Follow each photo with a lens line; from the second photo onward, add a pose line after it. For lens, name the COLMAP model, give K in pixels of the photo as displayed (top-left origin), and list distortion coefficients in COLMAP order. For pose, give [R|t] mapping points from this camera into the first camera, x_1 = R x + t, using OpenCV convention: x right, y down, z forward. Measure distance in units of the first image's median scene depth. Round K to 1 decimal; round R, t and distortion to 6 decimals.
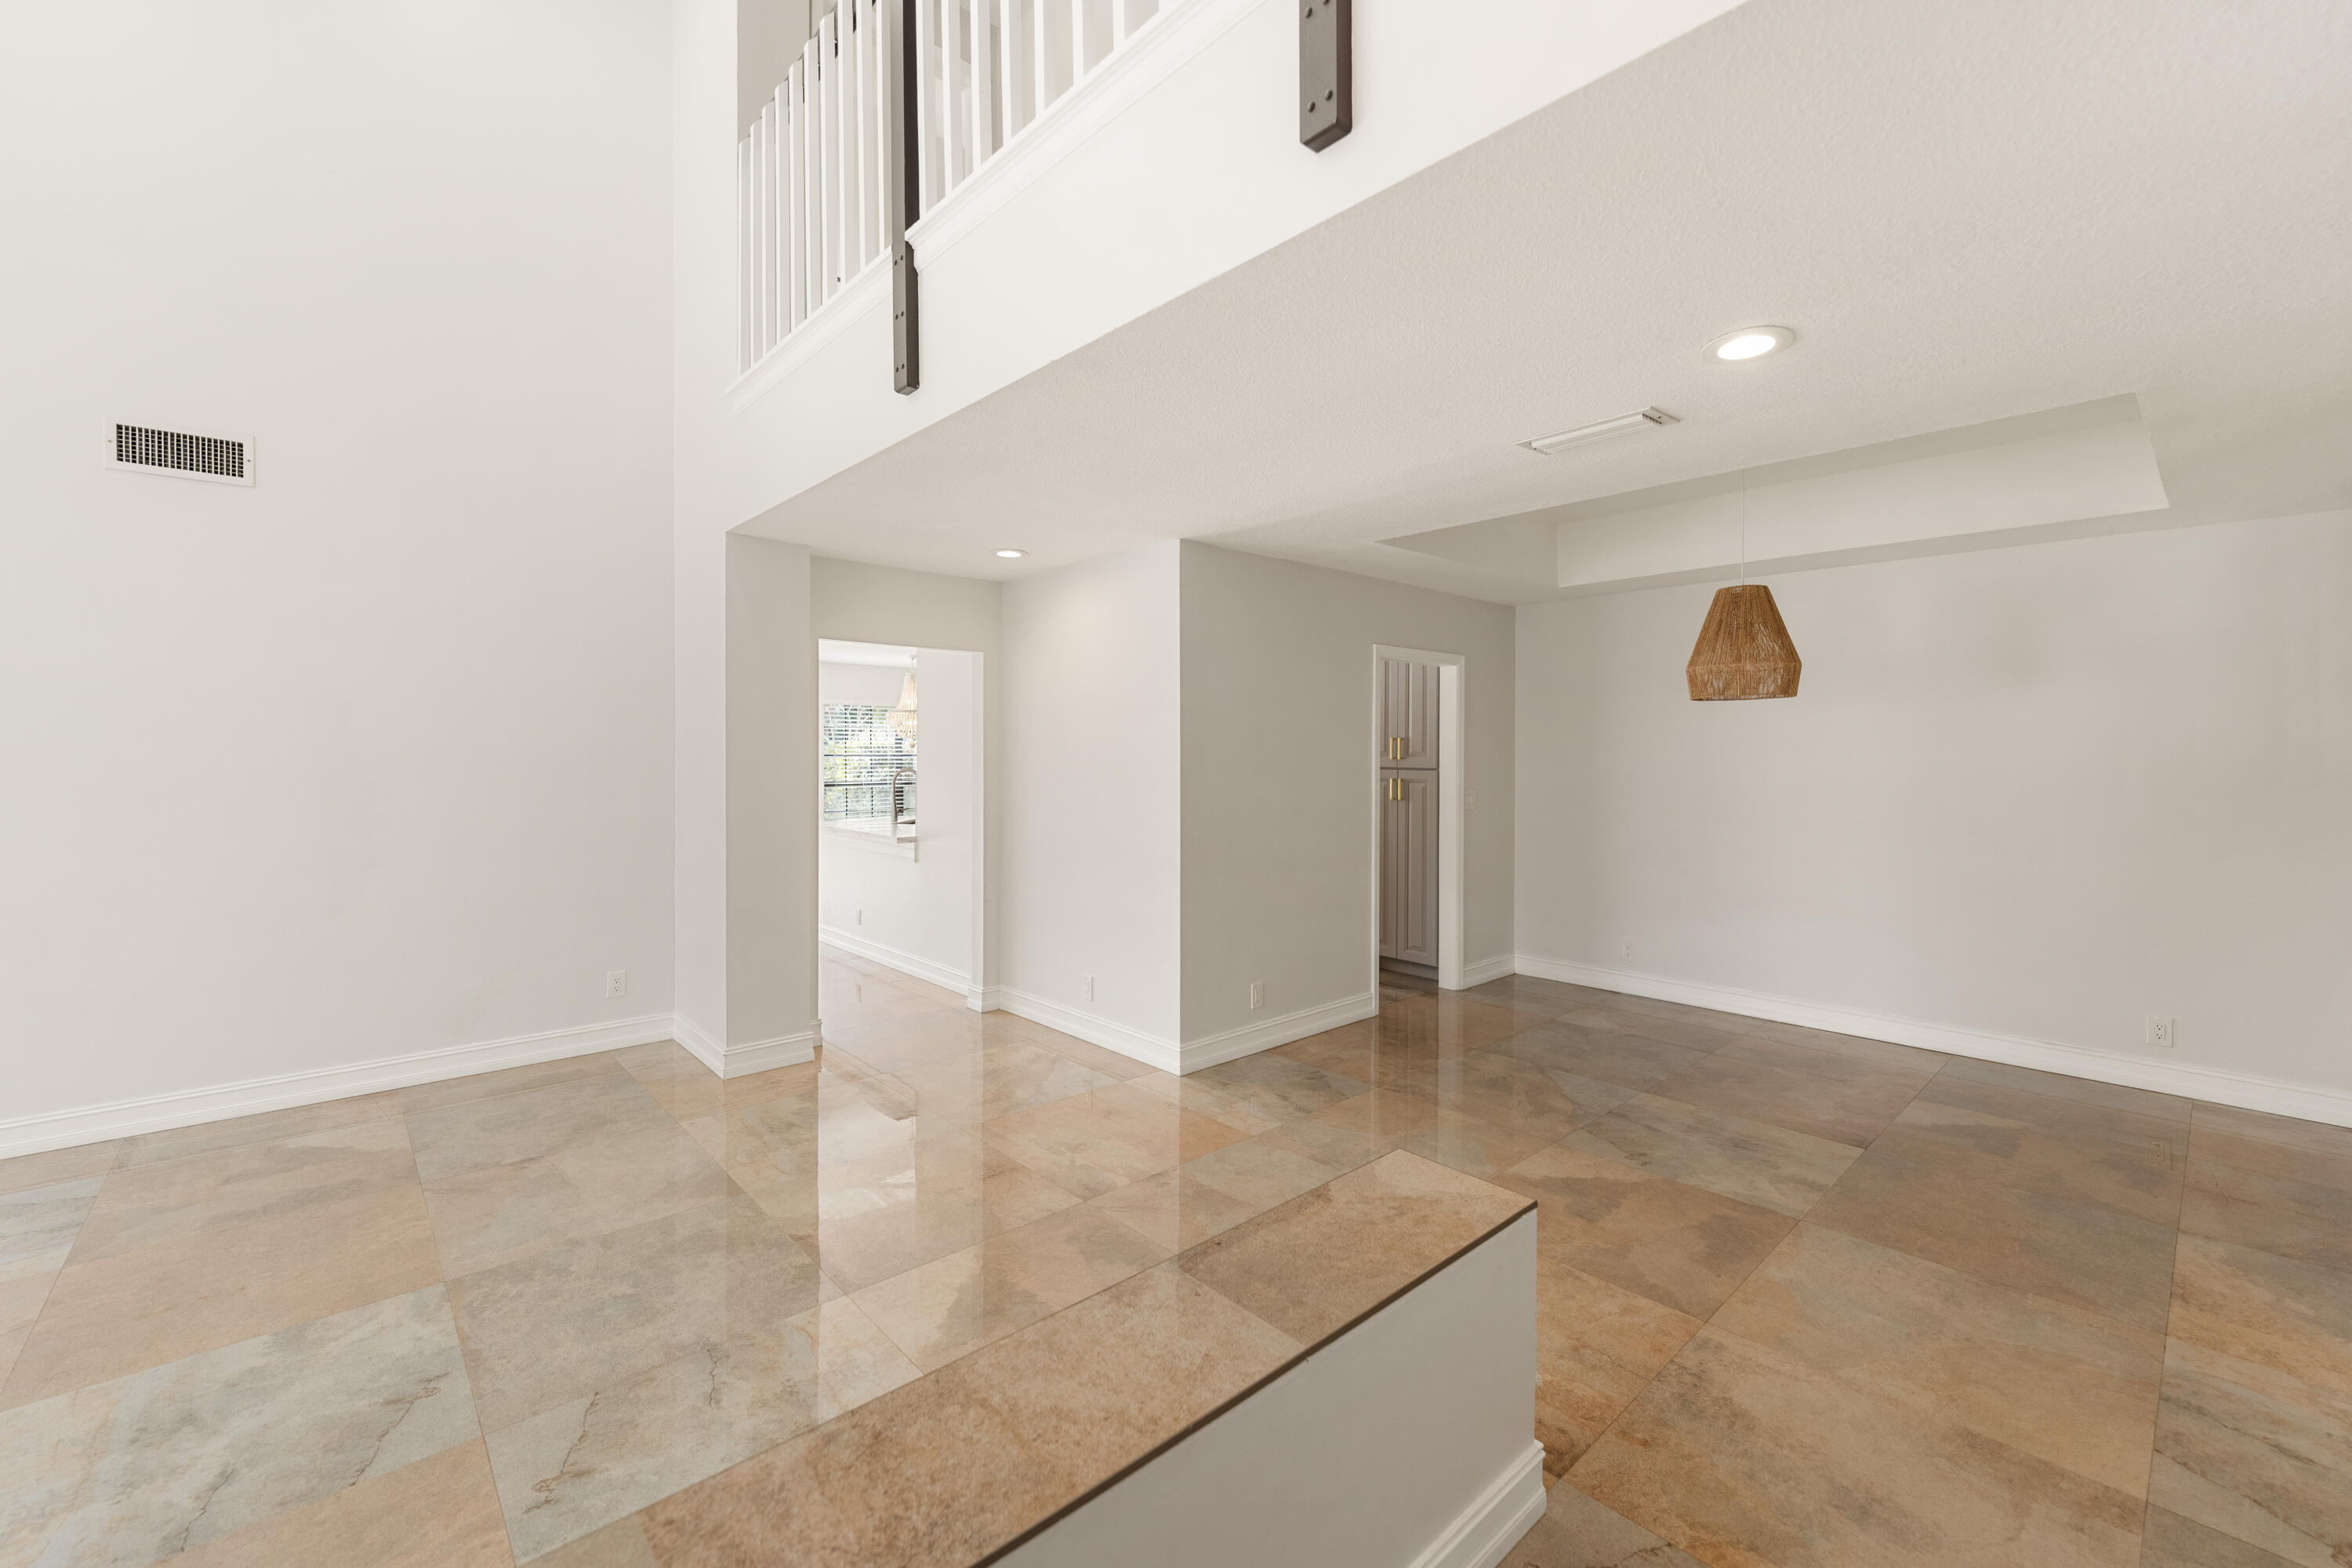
lens RADIAL K [[958.2, 0, 1172.0], [0, 958.2, 776.3], [0, 0, 1]] dist [-0.009277, 0.000447]
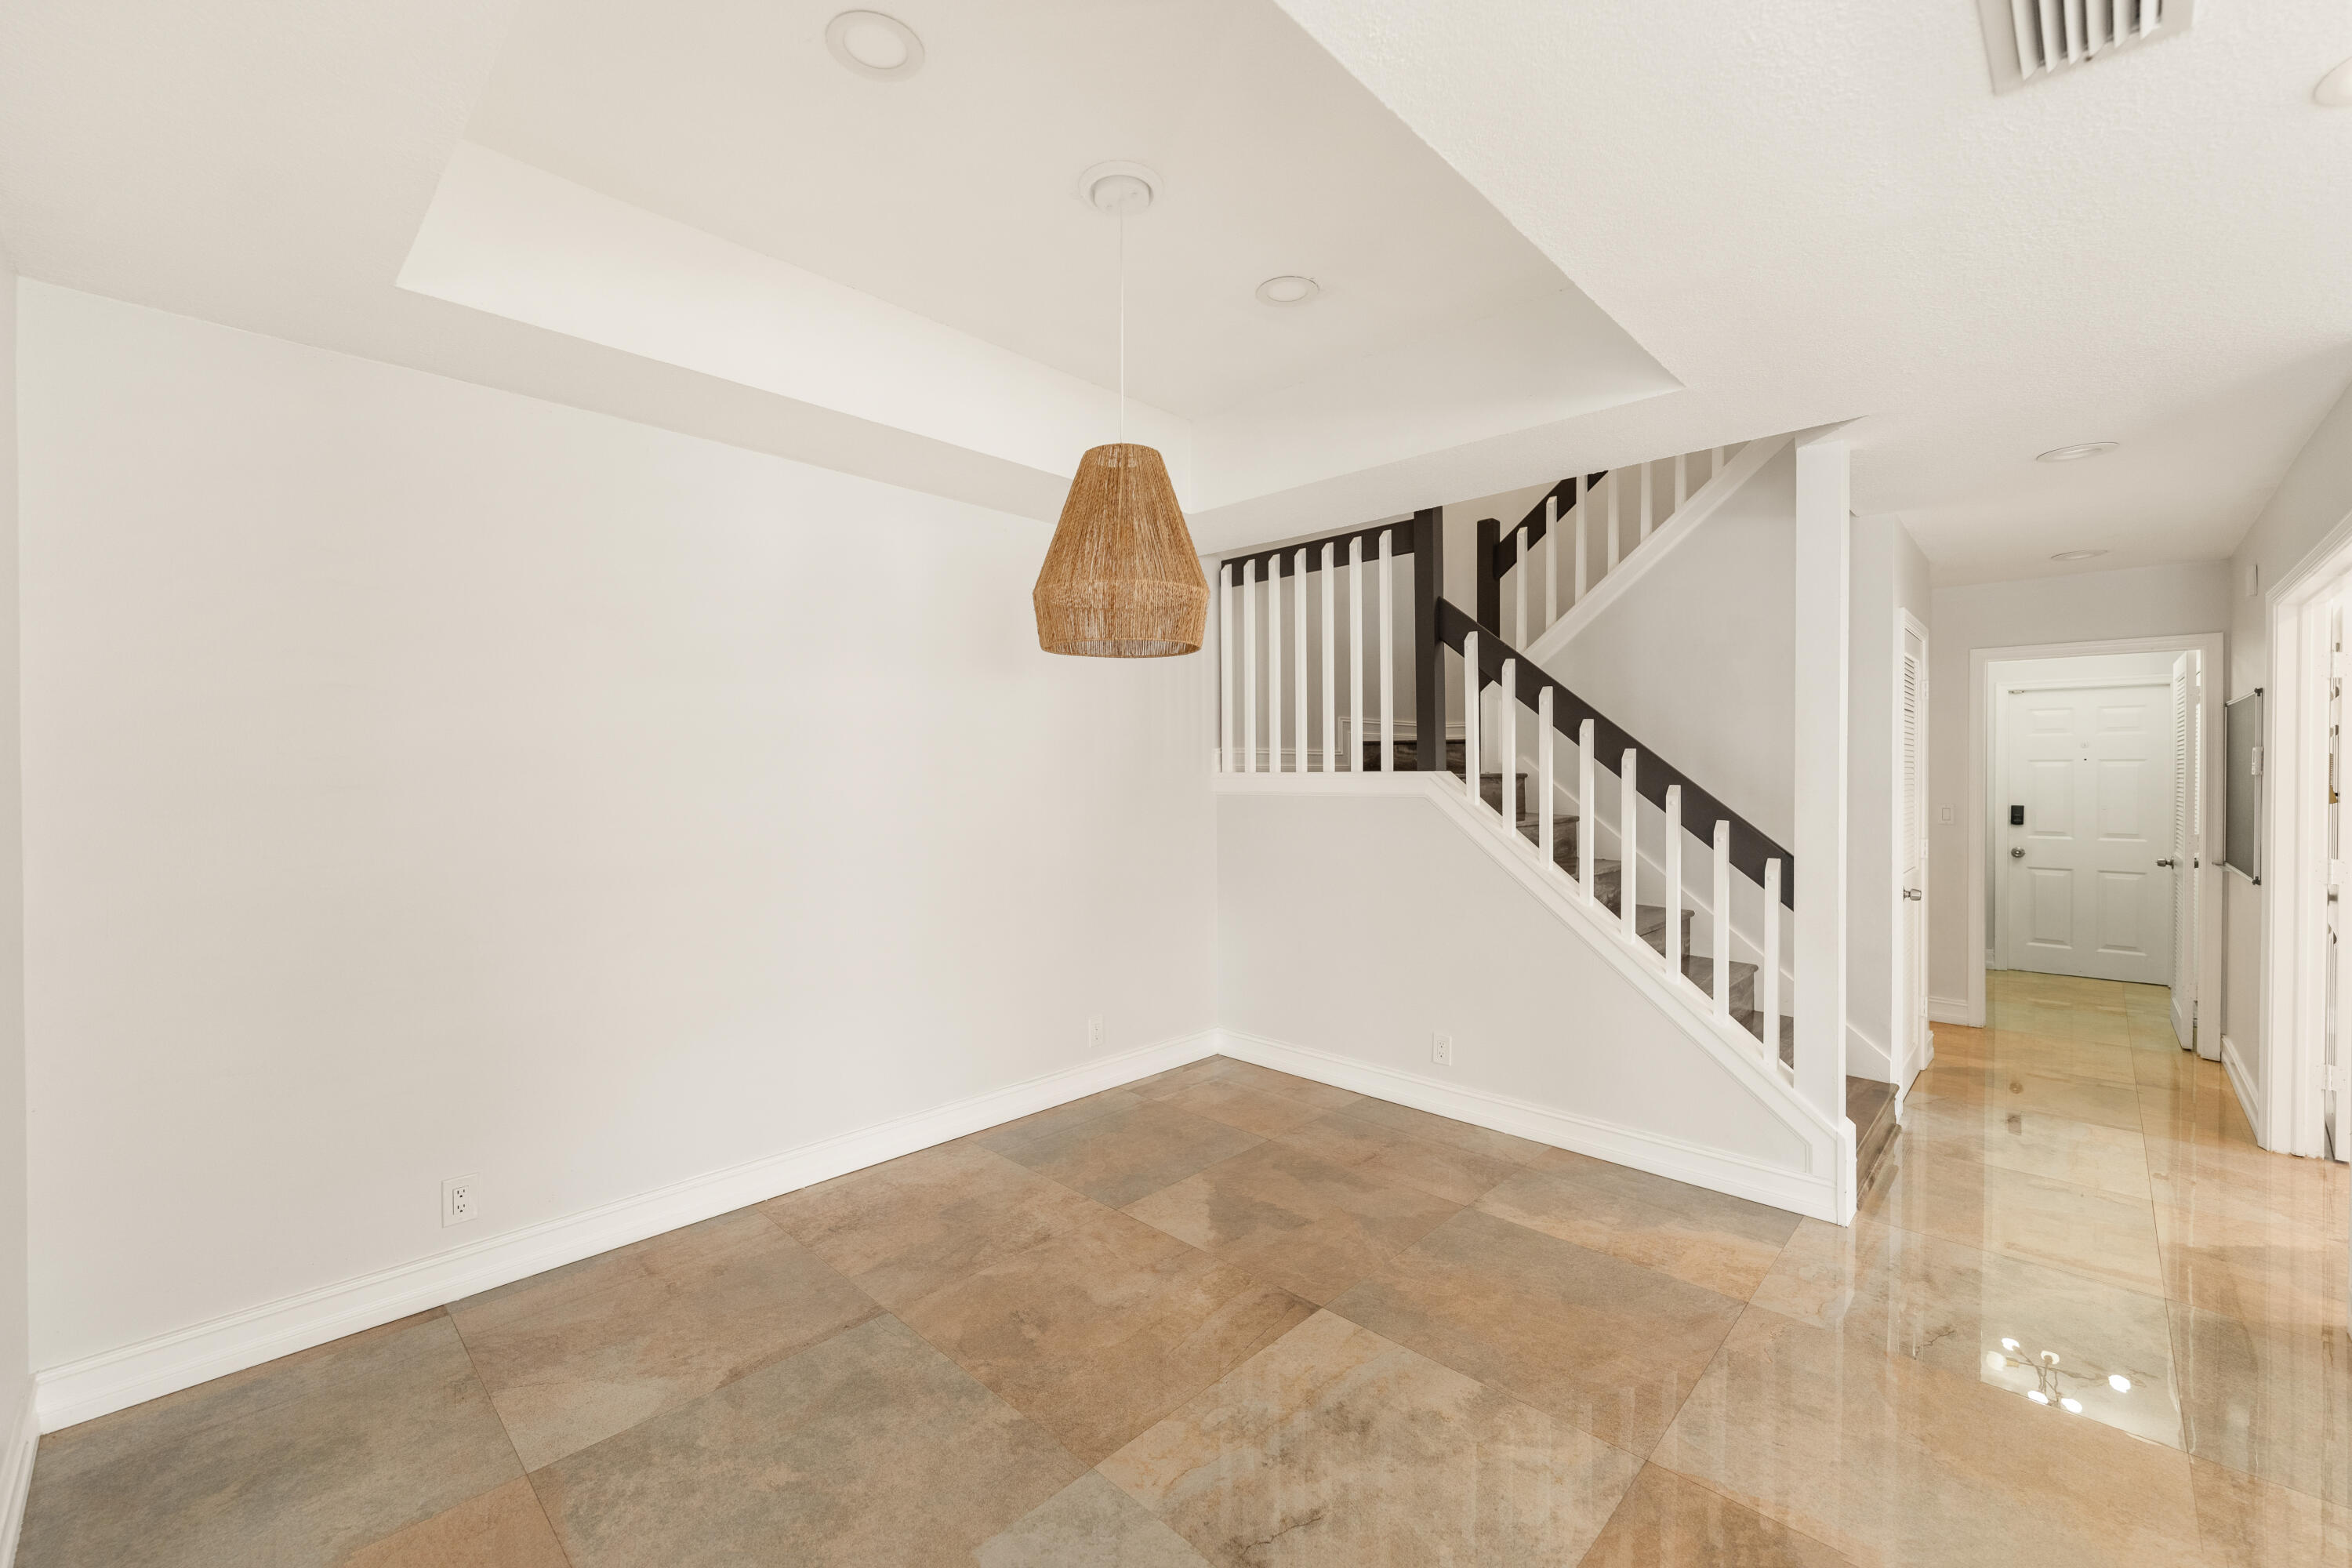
lens RADIAL K [[958.2, 0, 1184.8], [0, 958.2, 783.2], [0, 0, 1]] dist [-0.009277, 0.000447]
pose [[-0.067877, -0.023608, 0.997414, 0.032849], [0.024248, 0.999386, 0.025305, -0.019725], [-0.997399, 0.025903, -0.067262, 1.102047]]
